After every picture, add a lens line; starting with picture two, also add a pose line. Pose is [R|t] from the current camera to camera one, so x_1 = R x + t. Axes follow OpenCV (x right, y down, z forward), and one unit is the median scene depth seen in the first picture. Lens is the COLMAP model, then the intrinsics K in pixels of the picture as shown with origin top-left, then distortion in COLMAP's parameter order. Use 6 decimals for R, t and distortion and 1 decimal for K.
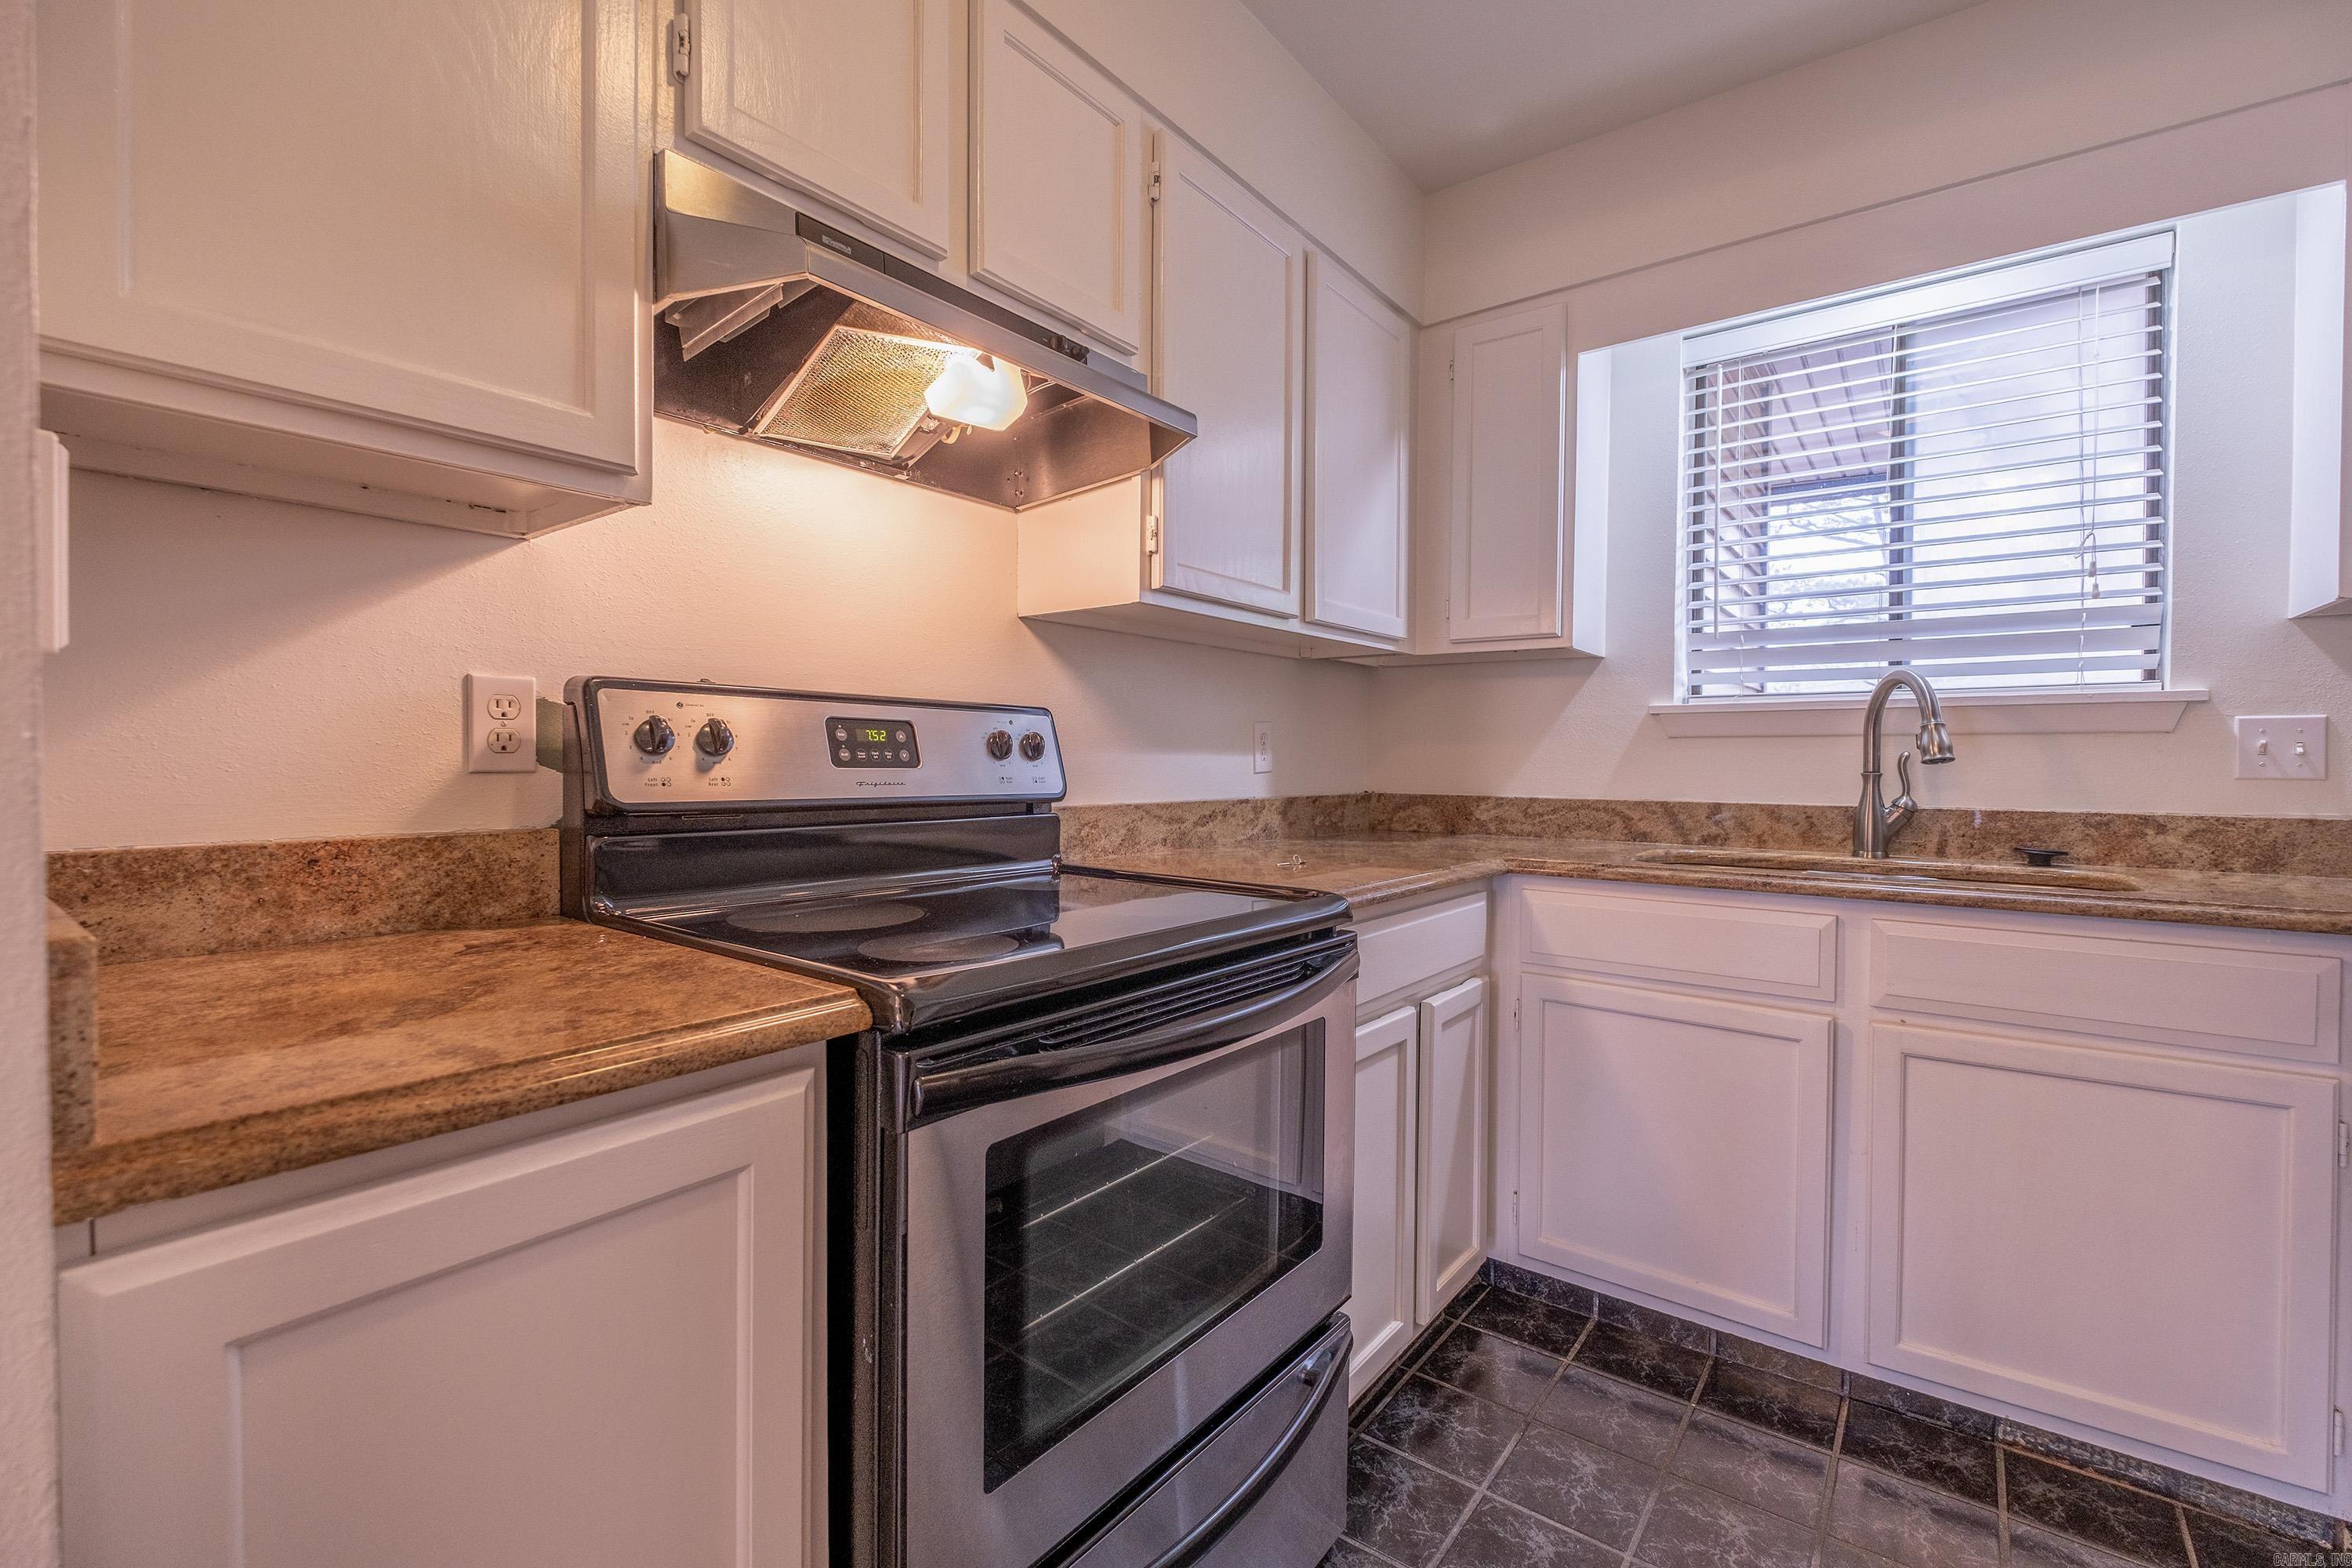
lens RADIAL K [[1003.6, 0, 1190.5], [0, 1003.6, 780.6], [0, 0, 1]] dist [0.000989, -0.004241]
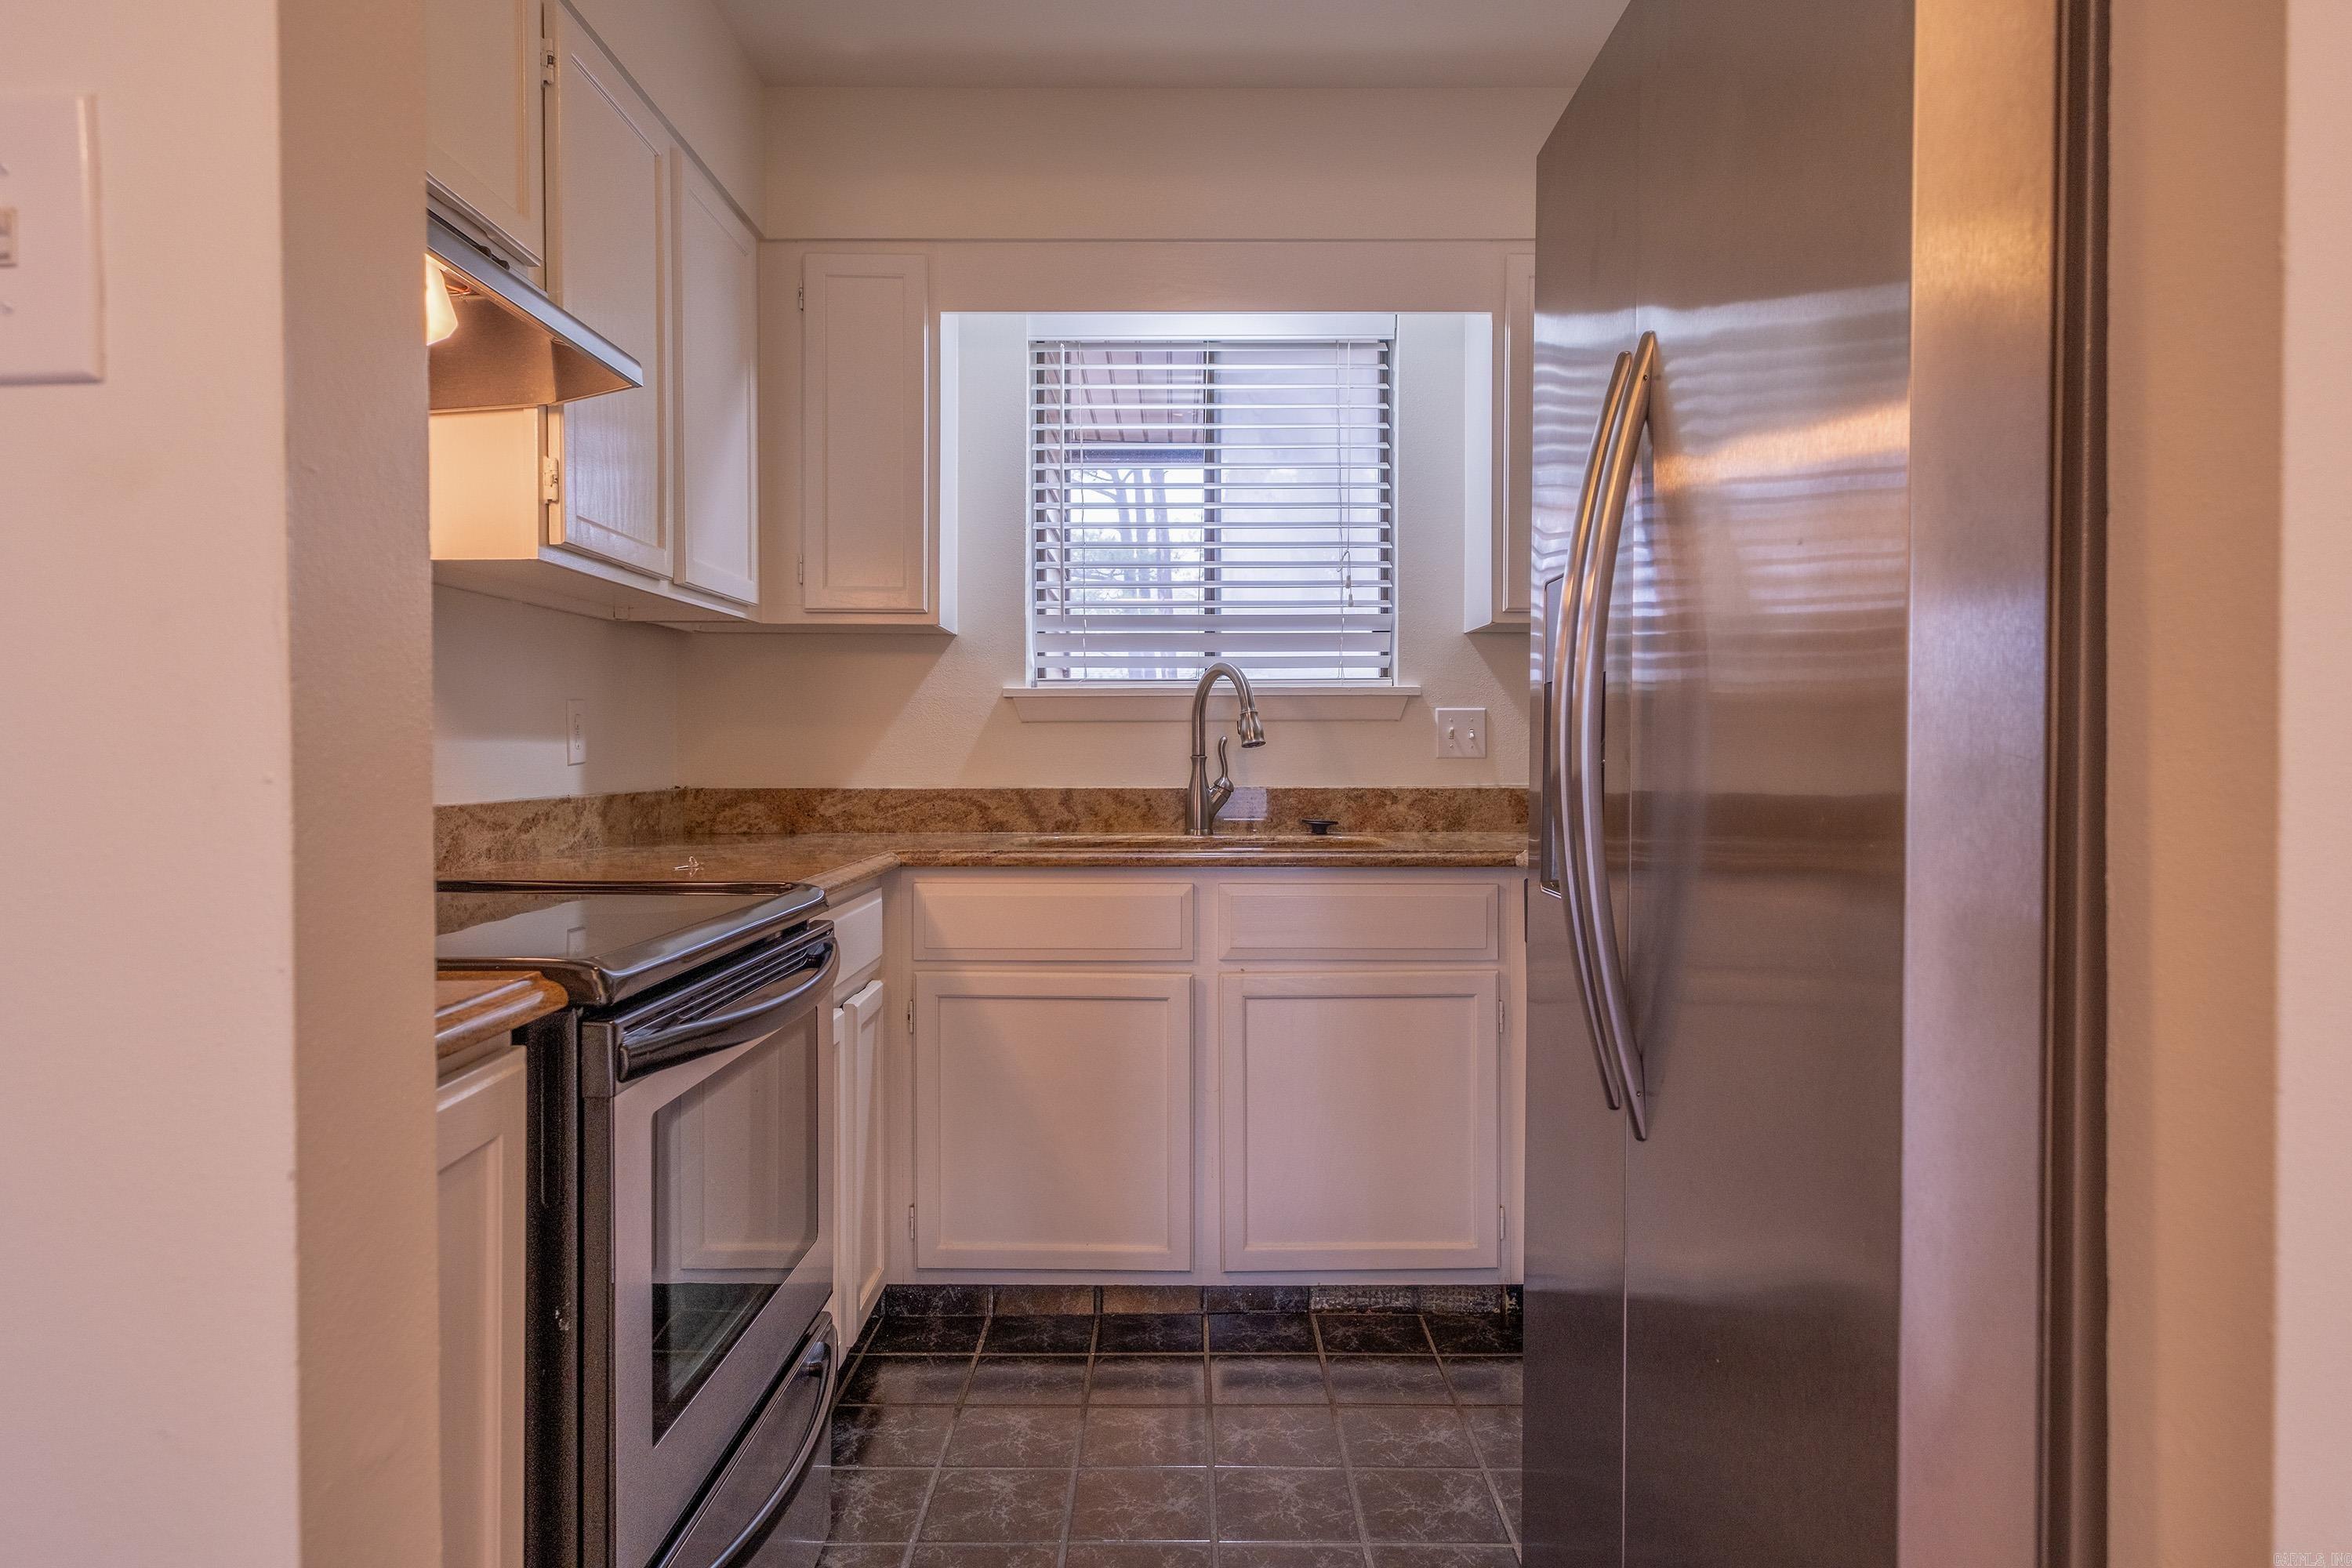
lens RADIAL K [[1421.0, 0, 1189.0], [0, 1421.0, 796.9], [0, 0, 1]] dist [0.002847, -0.000964]
pose [[0.793906, -0.026599, 0.607459, -0.270958], [0.018344, 0.999636, 0.019796, 0.005631], [-0.607764, -0.004573, 0.794104, -0.217158]]
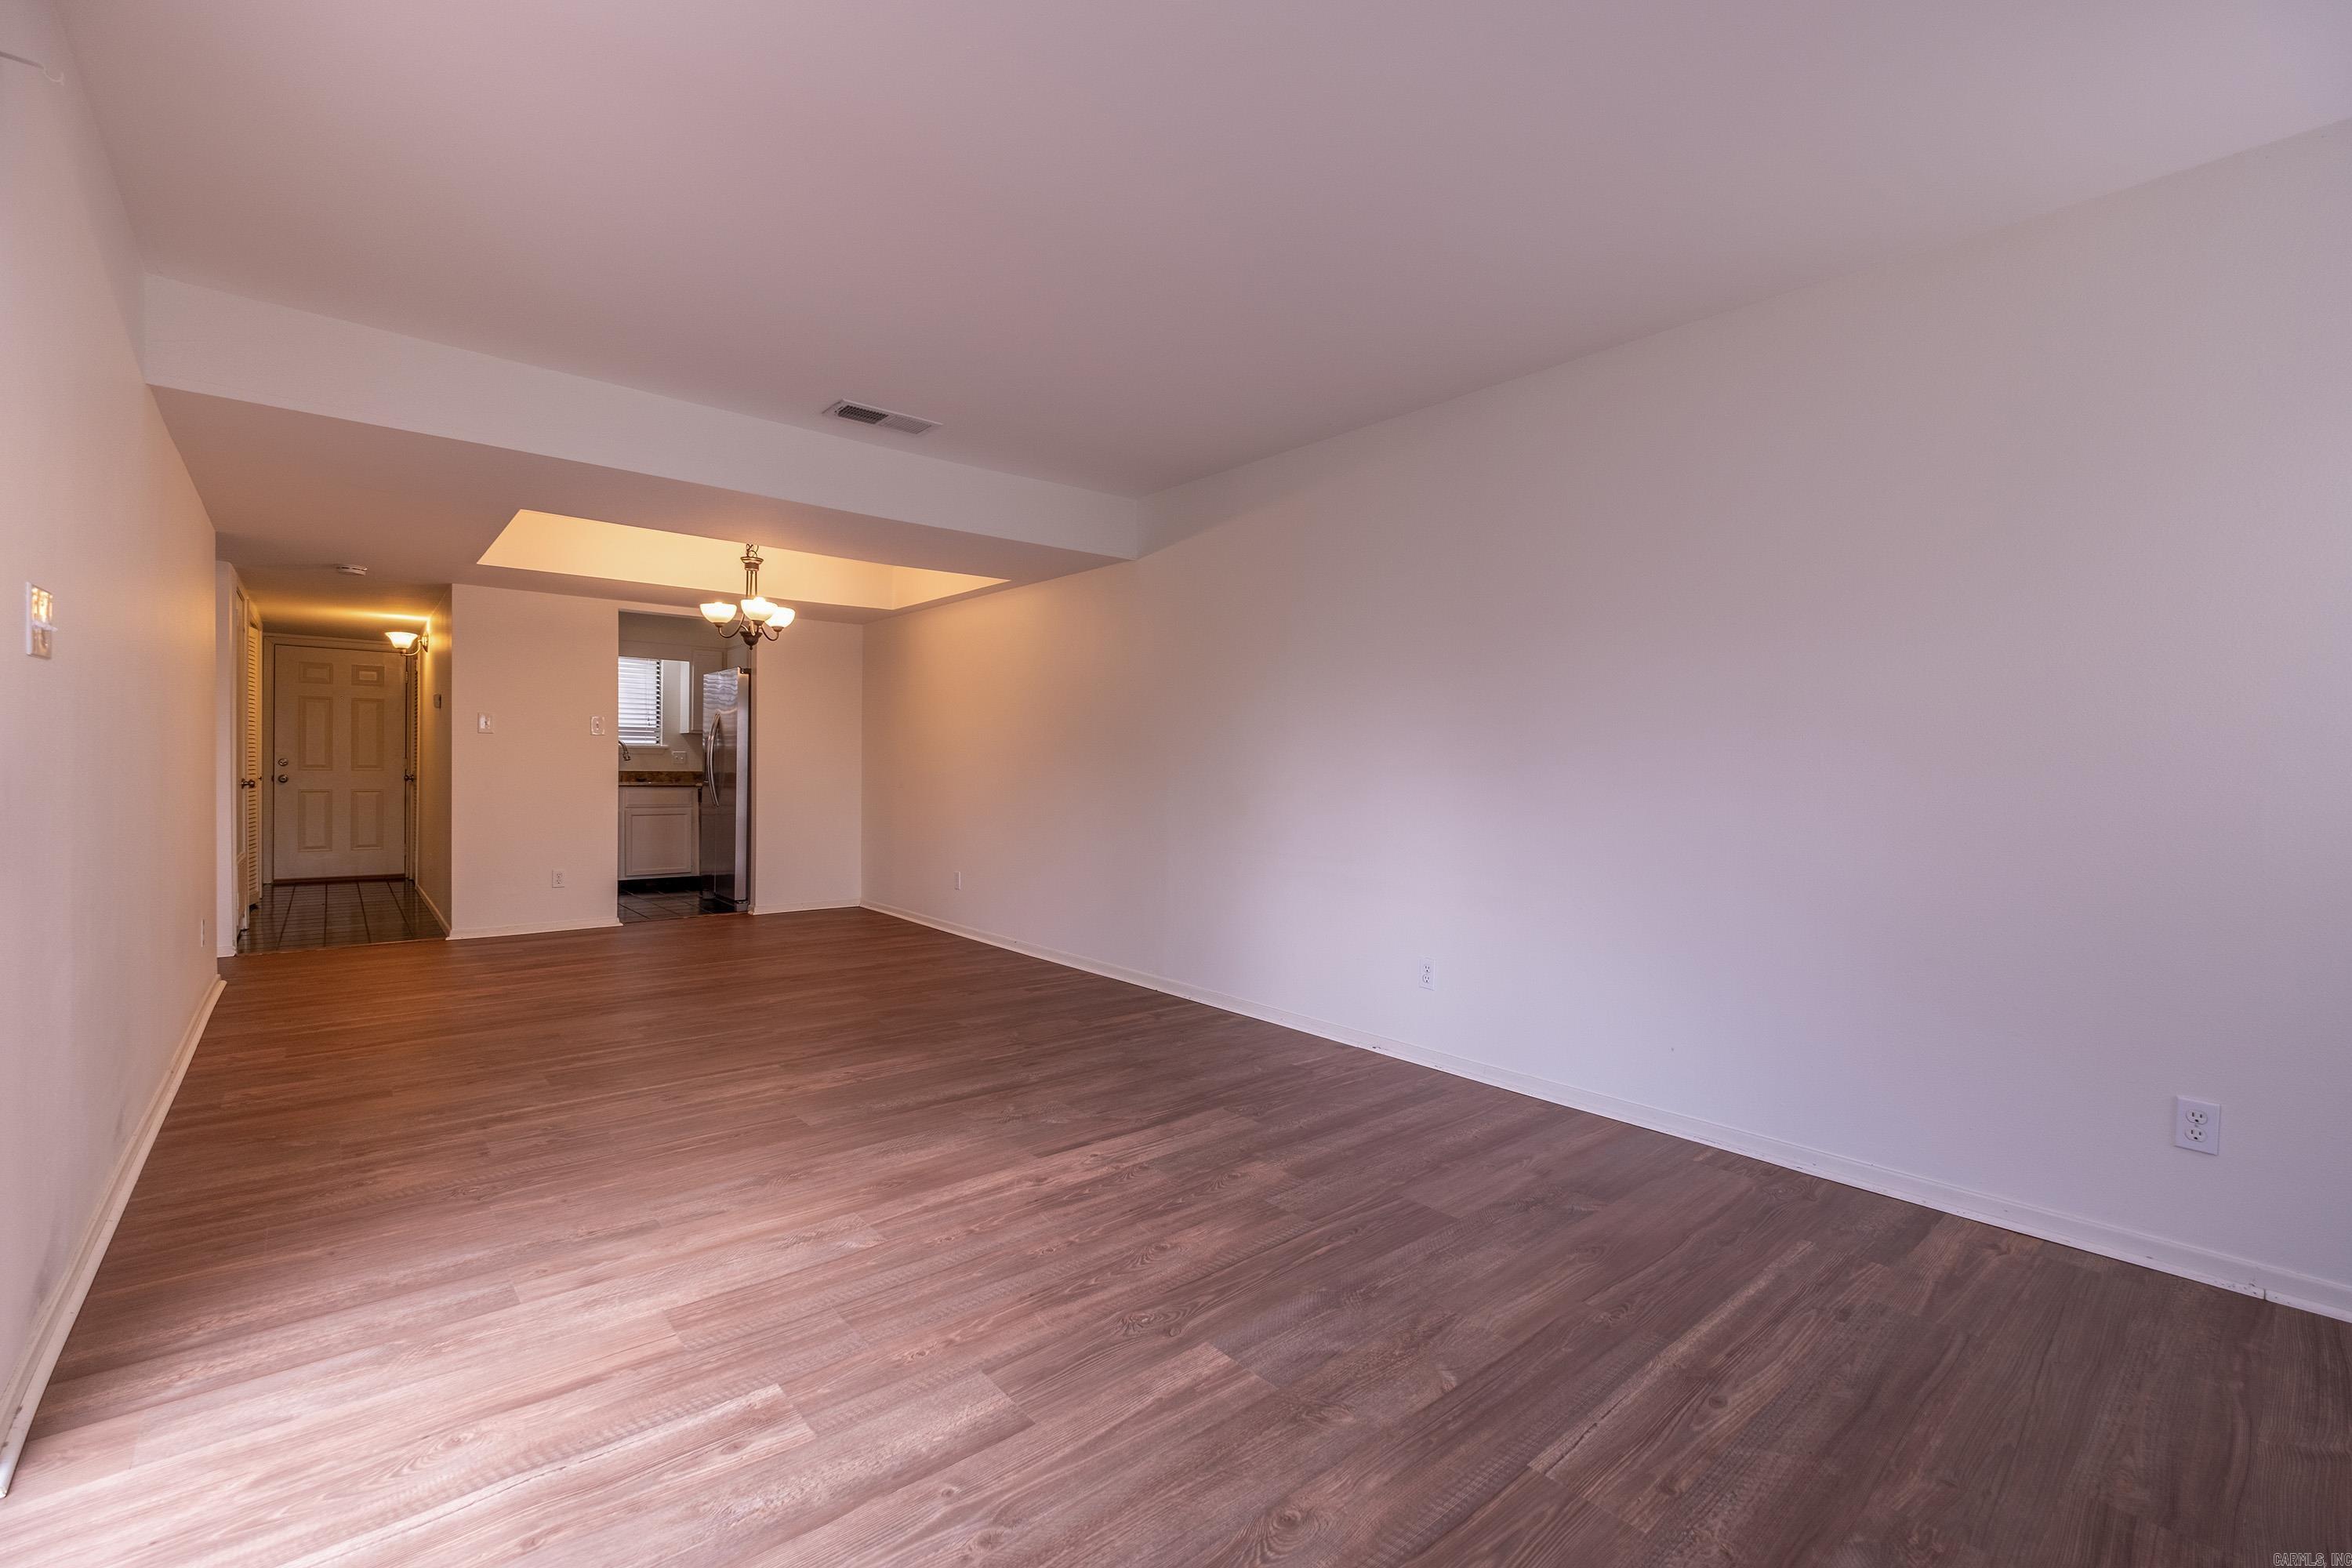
lens RADIAL K [[1003.6, 0, 1177.0], [0, 1003.6, 775.7], [0, 0, 1]] dist [0.000989, -0.004241]
pose [[0.219073, -0.011403, 0.975642, -3.131745], [0.009220, 0.999911, 0.009616, 0.029949], [-0.975665, 0.006889, 0.219159, -2.435589]]
